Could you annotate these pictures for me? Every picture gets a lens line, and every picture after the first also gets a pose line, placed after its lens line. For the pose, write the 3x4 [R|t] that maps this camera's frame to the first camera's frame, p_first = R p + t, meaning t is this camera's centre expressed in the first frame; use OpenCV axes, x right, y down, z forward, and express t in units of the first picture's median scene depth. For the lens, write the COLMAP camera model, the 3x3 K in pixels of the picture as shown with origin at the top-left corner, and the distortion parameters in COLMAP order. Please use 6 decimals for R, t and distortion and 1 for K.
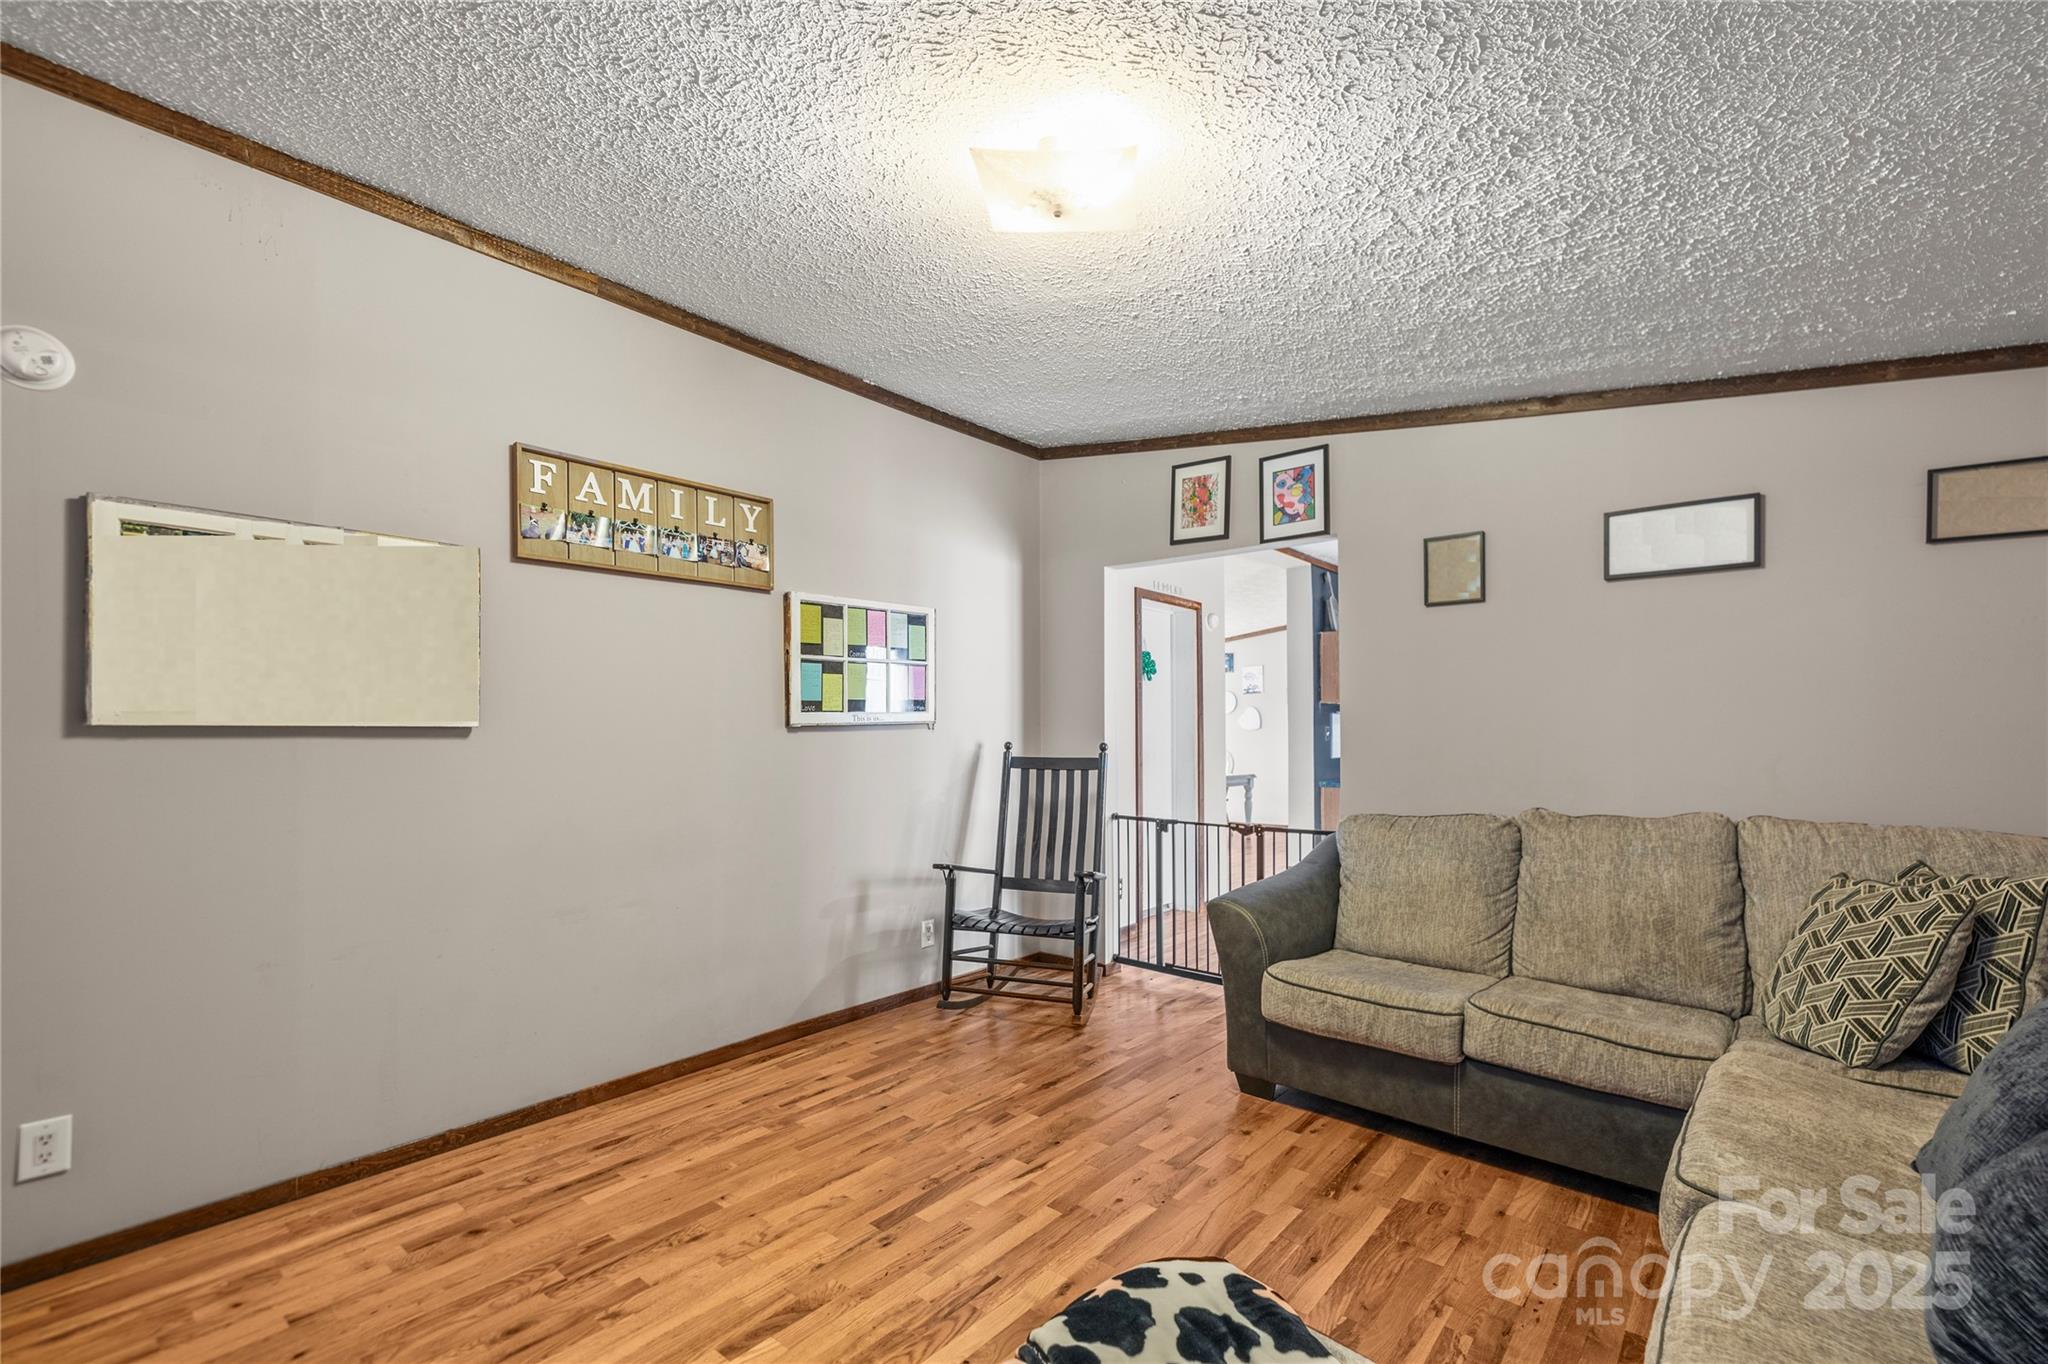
lens RADIAL K [[880.7, 0, 1001.9], [0, 880.7, 727.0], [0, 0, 1]] dist [0.003194, 0.000324]
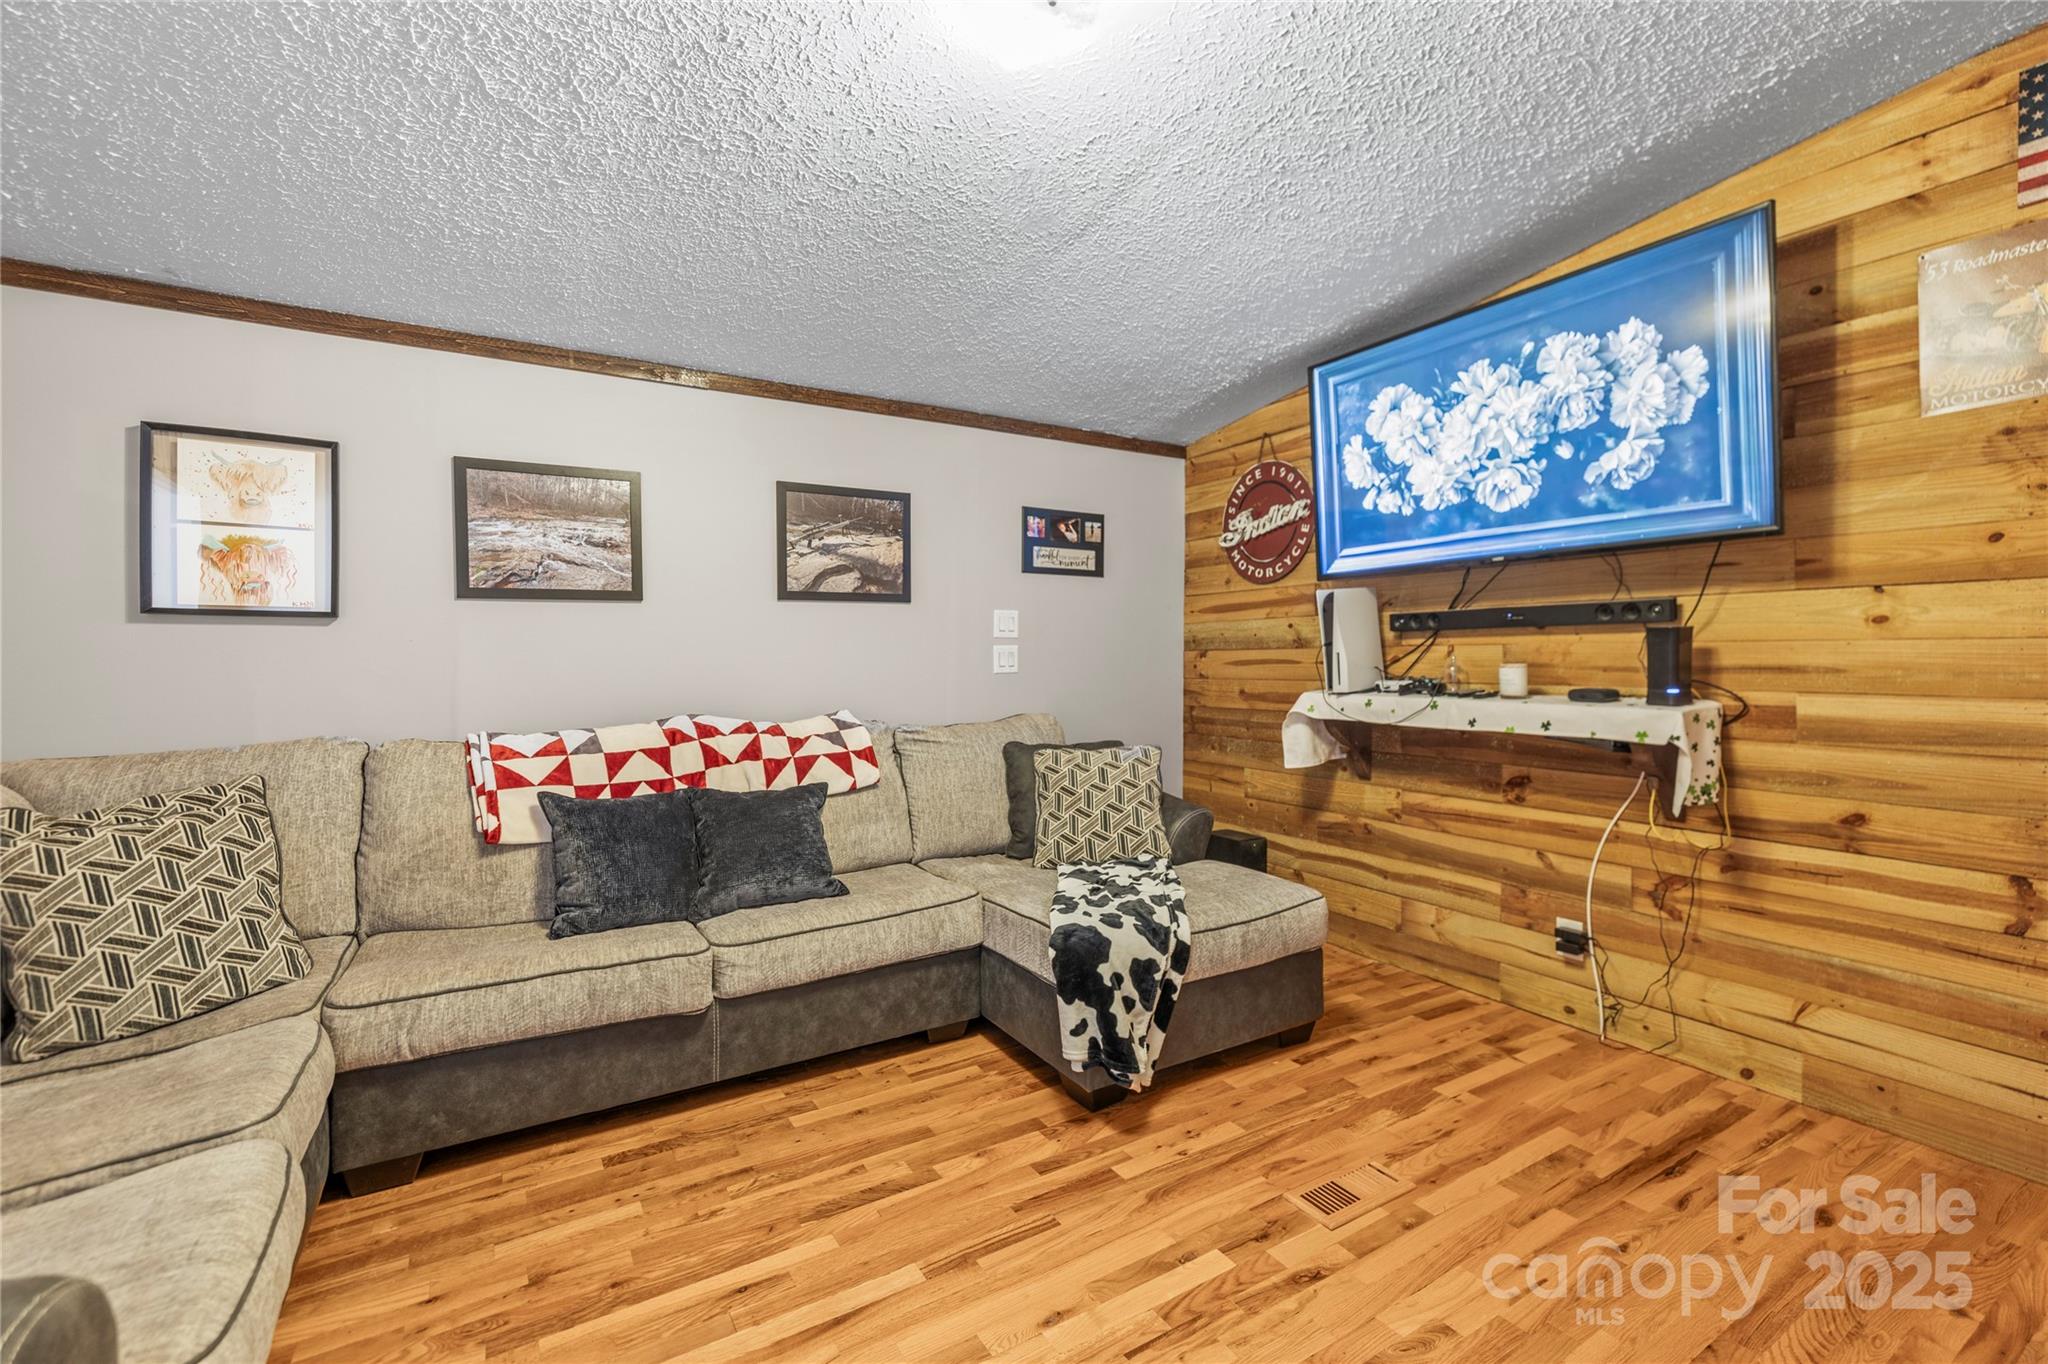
lens RADIAL K [[880.7, 0, 1023.8], [0, 880.7, 662.9], [0, 0, 1]] dist [0.003194, 0.000324]
pose [[-0.955431, 0.003173, 0.295198, -0.103605], [0.003344, 0.999994, 0.000074, 0.014508], [-0.295196, 0.001058, -0.955436, 1.244347]]
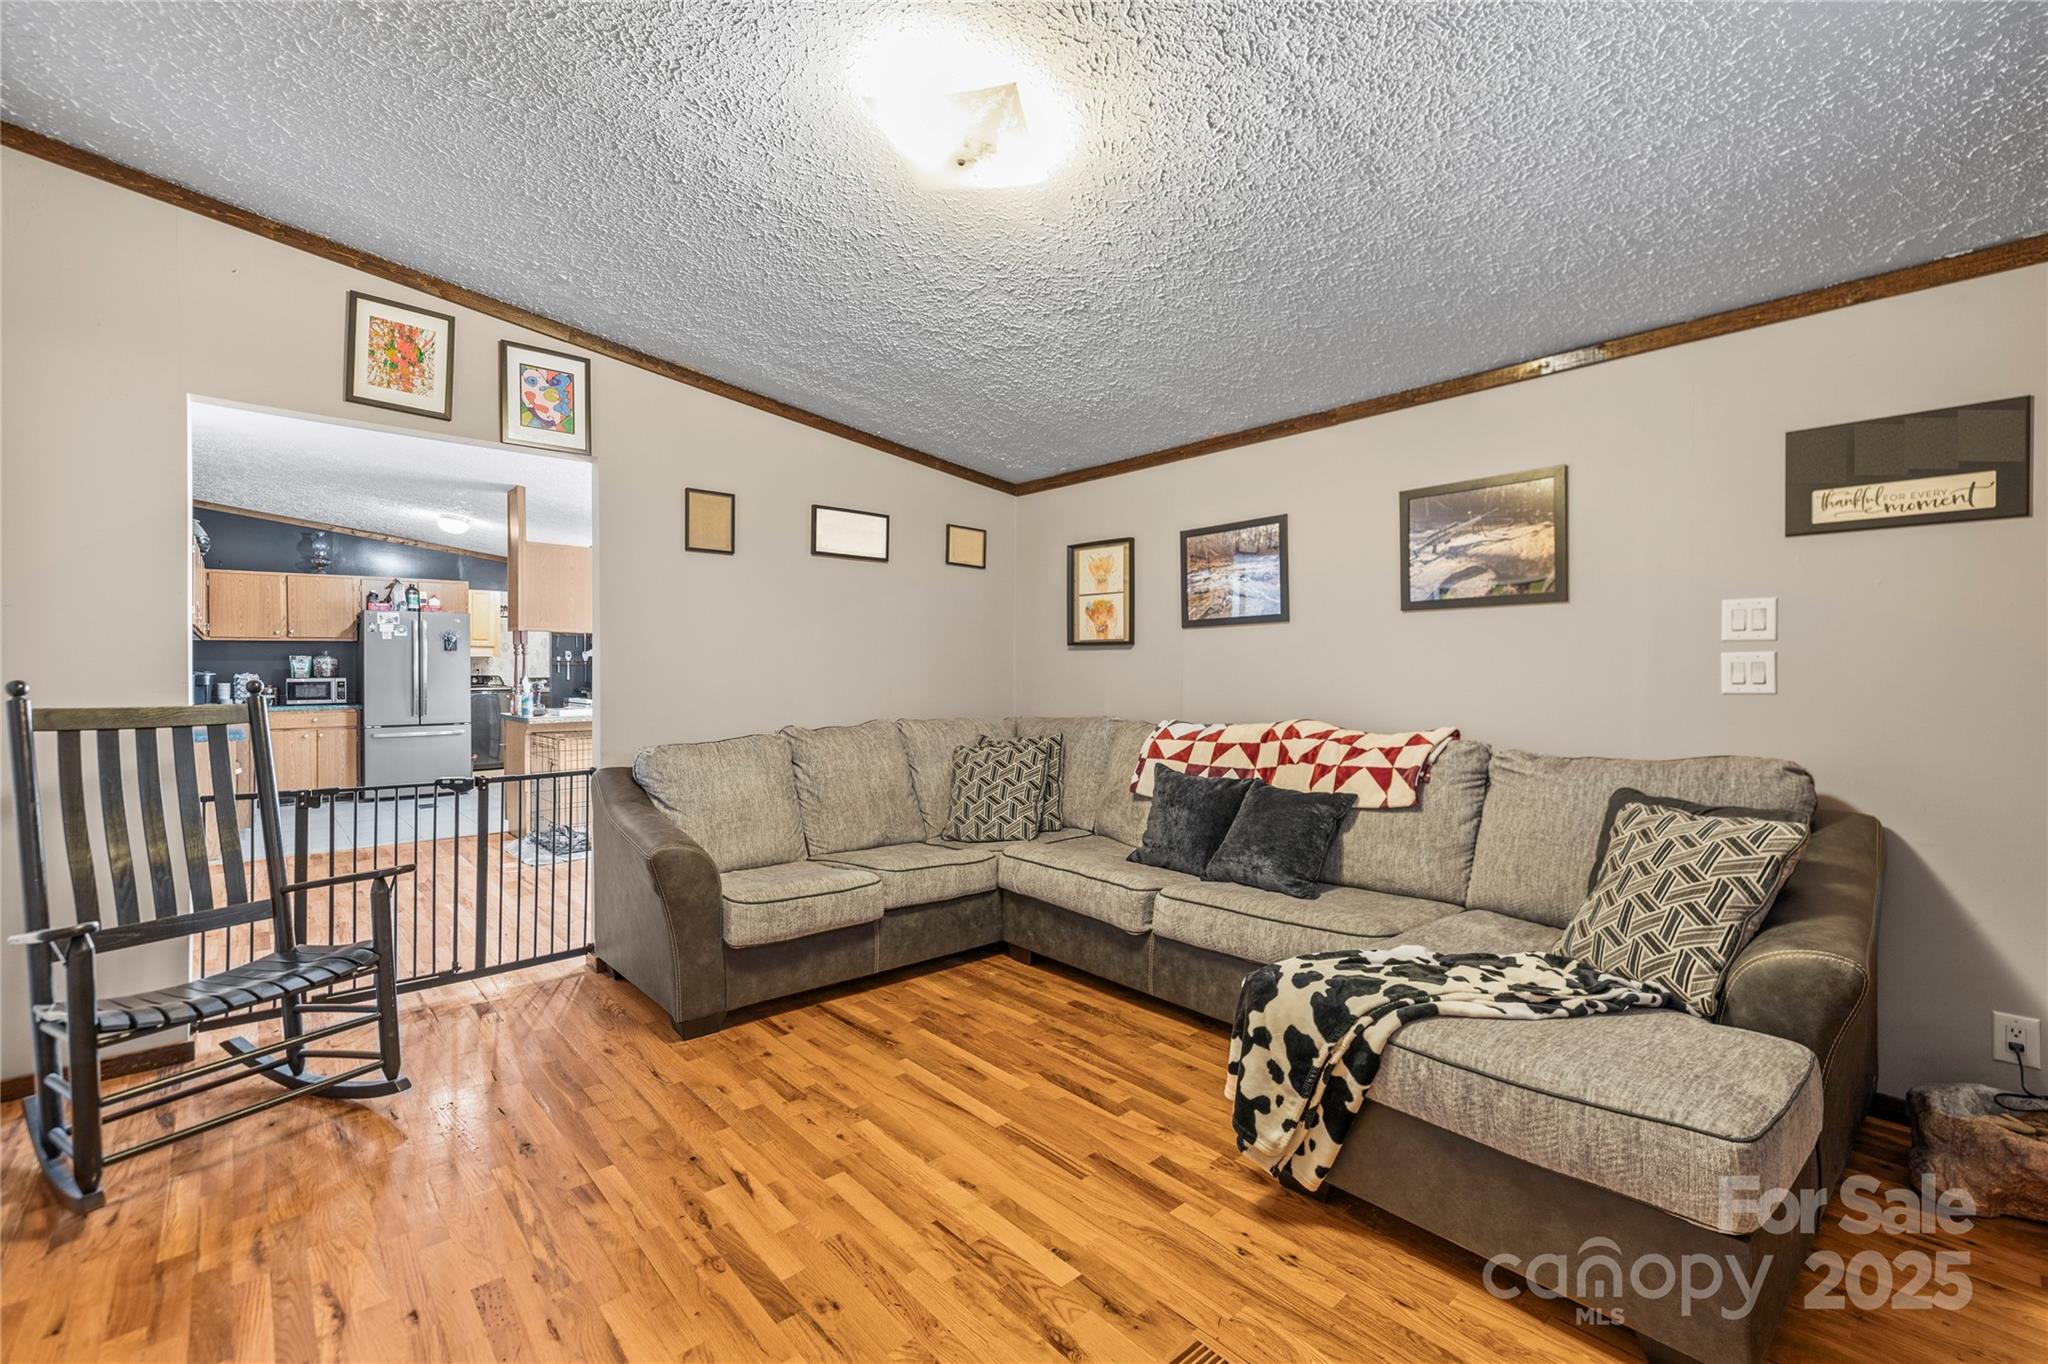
lens RADIAL K [[880.7, 0, 1023.8], [0, 880.7, 676.9], [0, 0, 1]] dist [0.003194, 0.000324]
pose [[0.124882, -0.005616, 0.992156, -0.673187], [-0.006329, 0.999959, 0.006457, 0.011794], [-0.992151, -0.007086, 0.124842, 0.556116]]
